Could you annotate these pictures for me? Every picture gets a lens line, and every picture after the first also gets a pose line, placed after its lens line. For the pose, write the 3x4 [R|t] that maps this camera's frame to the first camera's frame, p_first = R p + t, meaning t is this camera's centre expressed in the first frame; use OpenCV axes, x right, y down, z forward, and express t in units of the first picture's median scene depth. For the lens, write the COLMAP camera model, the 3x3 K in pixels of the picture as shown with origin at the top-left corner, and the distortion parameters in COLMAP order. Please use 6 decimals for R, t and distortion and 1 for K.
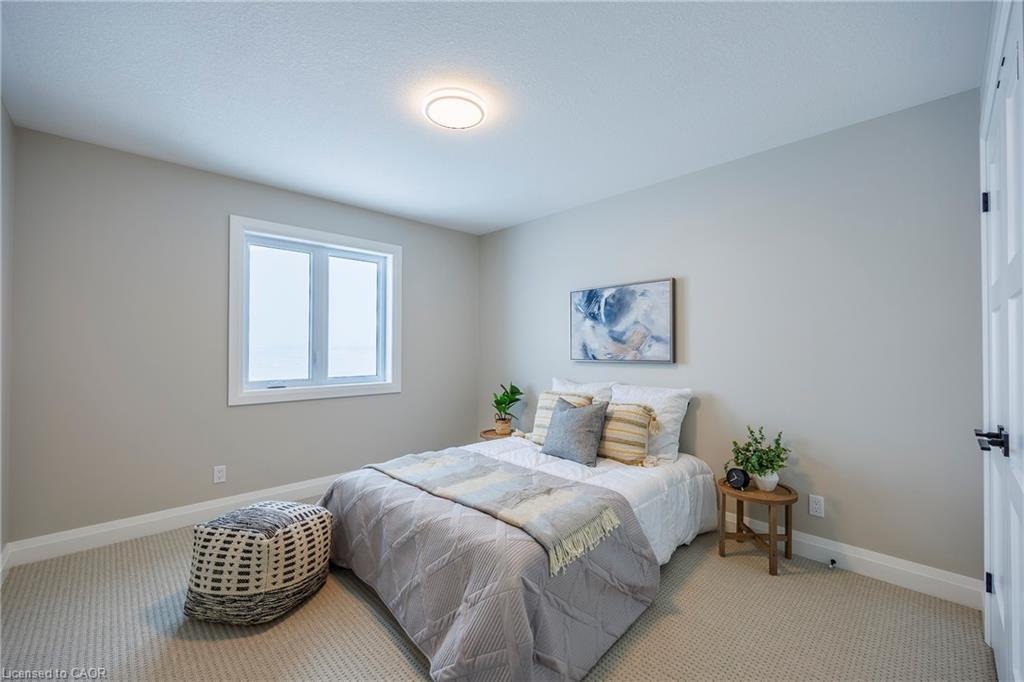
lens RADIAL K [[412.6, 0, 506.9], [0, 412.6, 343.8], [0, 0, 1]] dist [0.000960, 0.000049]
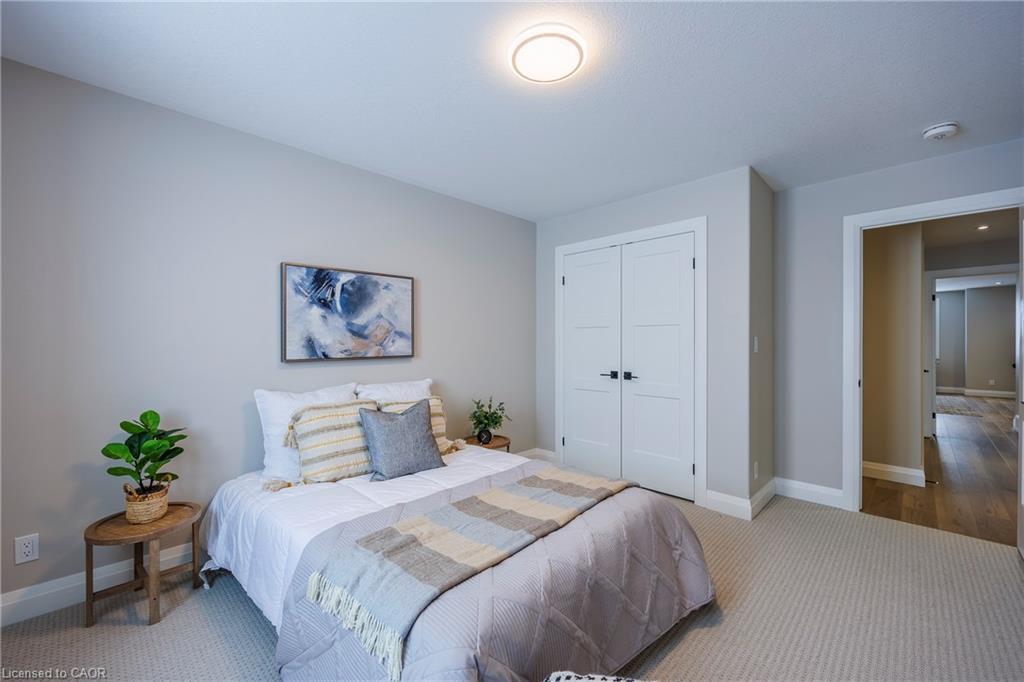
lens RADIAL K [[412.6, 0, 506.9], [0, 412.6, 343.8], [0, 0, 1]] dist [0.000960, 0.000049]
pose [[-0.024494, -0.007459, 0.999672, -0.605628], [-0.009311, 0.999930, 0.007233, 0.001471], [-0.999657, -0.009131, -0.024562, 0.698731]]
